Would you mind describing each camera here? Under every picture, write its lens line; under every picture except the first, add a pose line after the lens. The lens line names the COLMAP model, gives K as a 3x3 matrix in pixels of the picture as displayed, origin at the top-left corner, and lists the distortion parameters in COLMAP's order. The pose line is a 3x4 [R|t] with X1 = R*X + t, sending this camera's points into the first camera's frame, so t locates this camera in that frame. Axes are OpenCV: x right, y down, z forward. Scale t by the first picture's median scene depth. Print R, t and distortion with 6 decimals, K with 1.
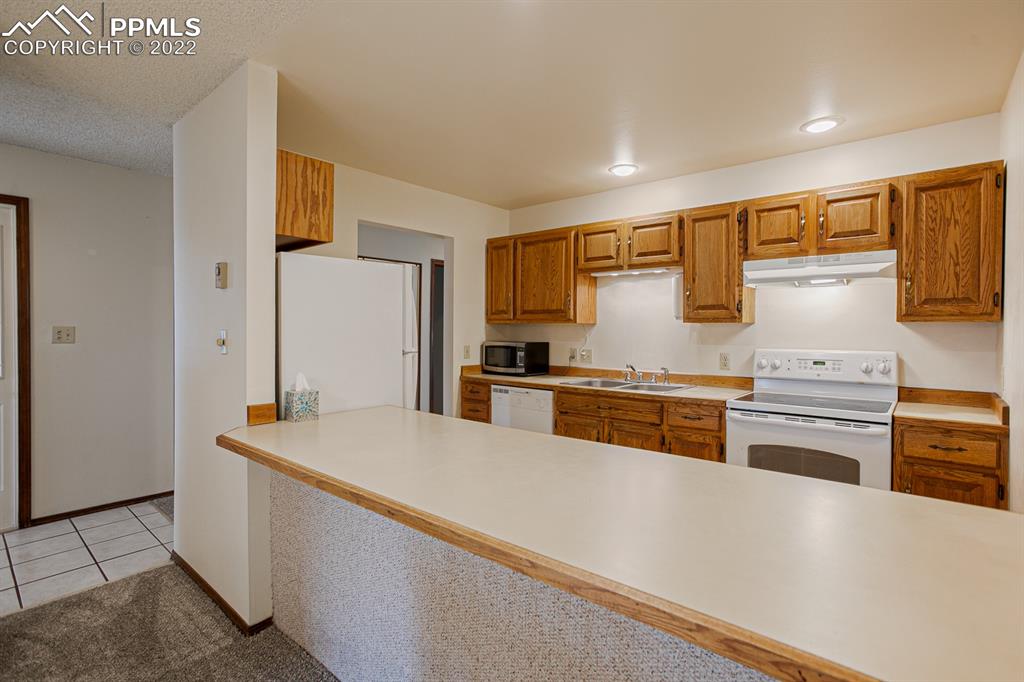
lens RADIAL K [[497.7, 0, 504.8], [0, 497.7, 335.1], [0, 0, 1]] dist [-0.047772, 0.025510]
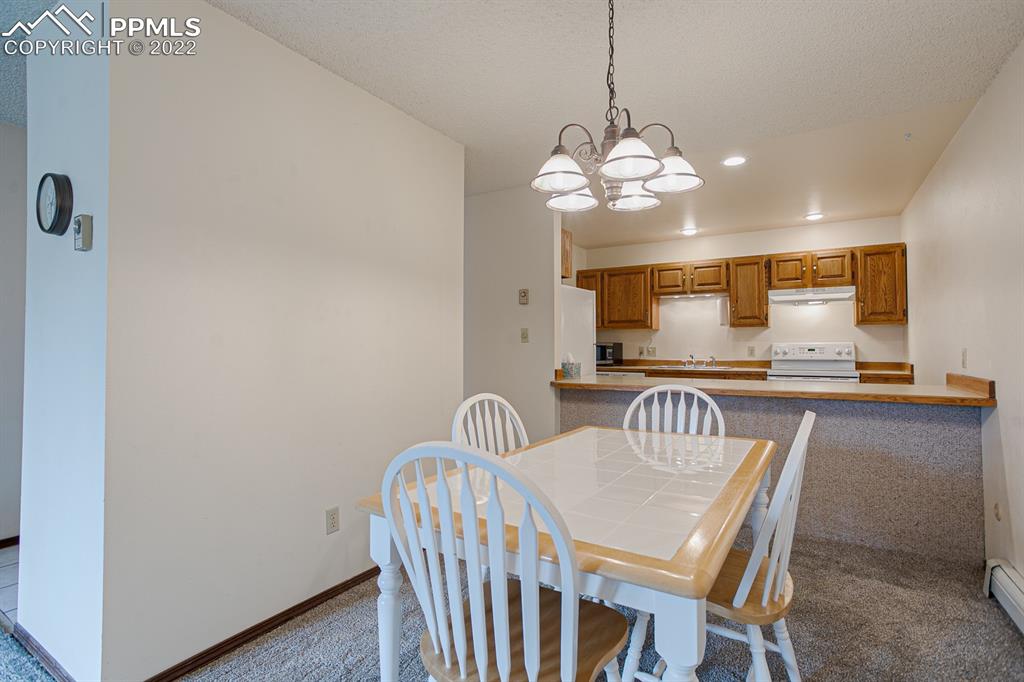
lens RADIAL K [[497.7, 0, 503.8], [0, 497.7, 336.1], [0, 0, 1]] dist [-0.047772, 0.025510]
pose [[0.988699, -0.003898, 0.149860, -0.666181], [0.008650, 0.999480, -0.031075, 0.051637], [-0.149661, 0.032020, 0.988219, -0.526332]]
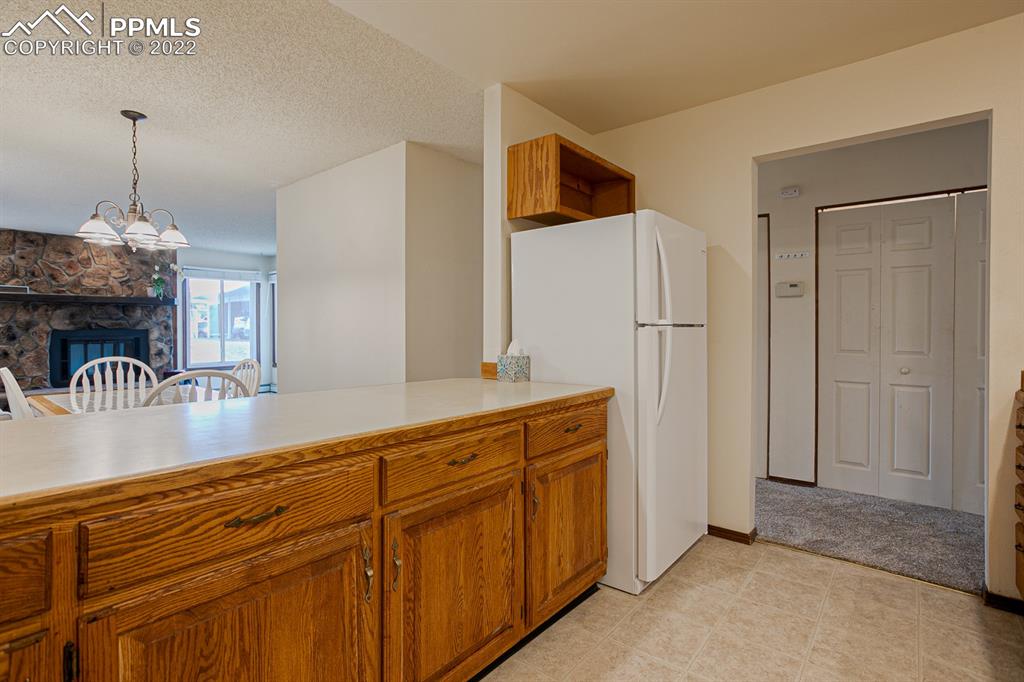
lens RADIAL K [[497.7, 0, 499.9], [0, 497.7, 333.5], [0, 0, 1]] dist [-0.047772, 0.025510]
pose [[0.012305, 0.004366, -0.999915, 0.511254], [-0.015370, 0.999873, 0.004177, 0.044882], [0.999806, 0.015318, 0.012370, 0.688755]]
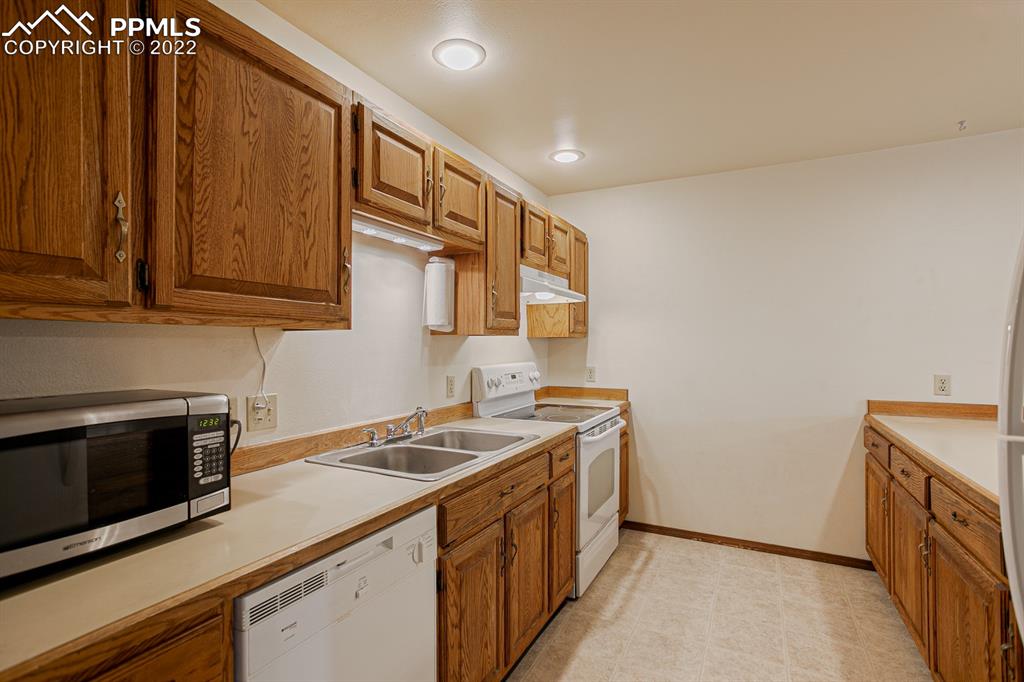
lens RADIAL K [[497.7, 0, 504.7], [0, 497.7, 342.6], [0, 0, 1]] dist [-0.047772, 0.025510]
pose [[-0.236651, 0.001557, 0.971594, -0.348517], [0.017536, 0.999843, 0.002669, -0.015823], [-0.971437, 0.017669, -0.236641, 1.233087]]
